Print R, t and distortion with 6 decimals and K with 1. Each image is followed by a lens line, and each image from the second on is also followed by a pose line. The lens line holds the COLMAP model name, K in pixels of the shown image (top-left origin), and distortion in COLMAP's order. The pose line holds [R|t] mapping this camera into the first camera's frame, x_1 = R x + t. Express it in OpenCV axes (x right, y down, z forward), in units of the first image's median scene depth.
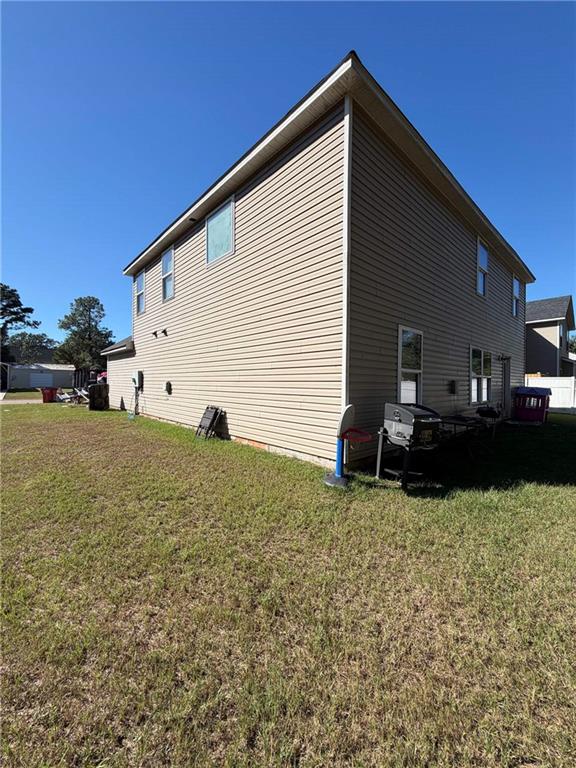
lens RADIAL K [[305.4, 0, 288.0], [0, 305.4, 384.0], [0, 0, 1]] dist [-0.001230, 0.000381]
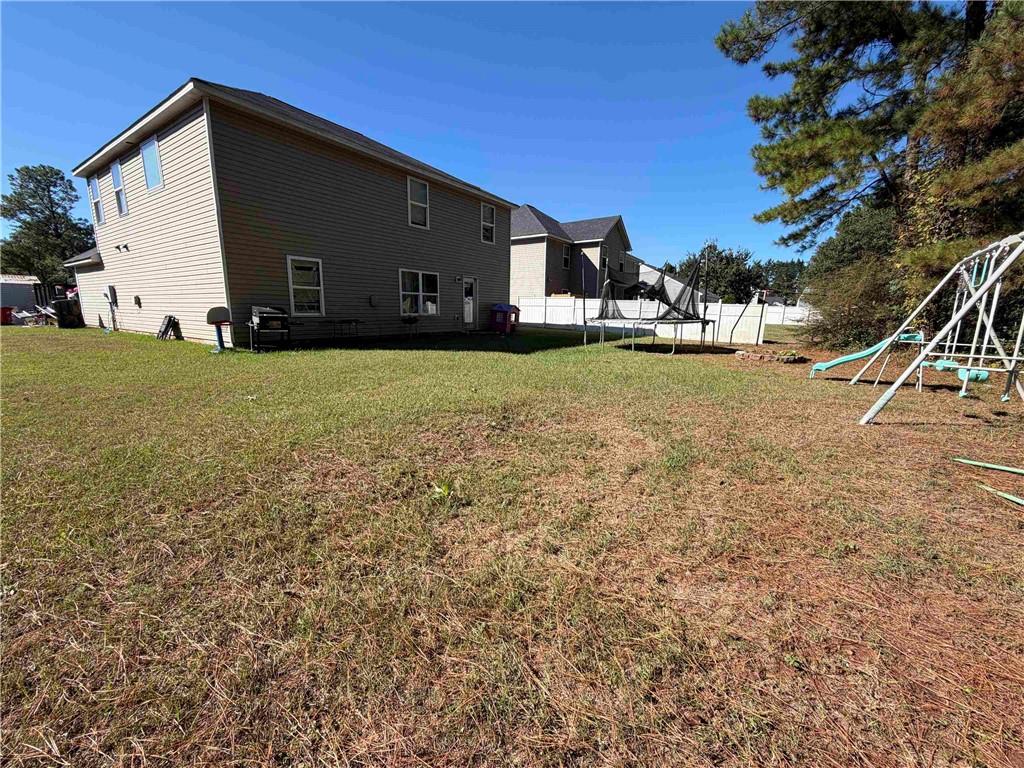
lens RADIAL K [[407.2, 0, 508.2], [0, 407.2, 386.6], [0, 0, 1]] dist [-0.001230, 0.000381]
pose [[0.974191, -0.039897, 0.222170, 0.401429], [-0.002355, 0.982406, 0.186745, 0.025999], [-0.225712, -0.182448, 0.956957, -0.528188]]
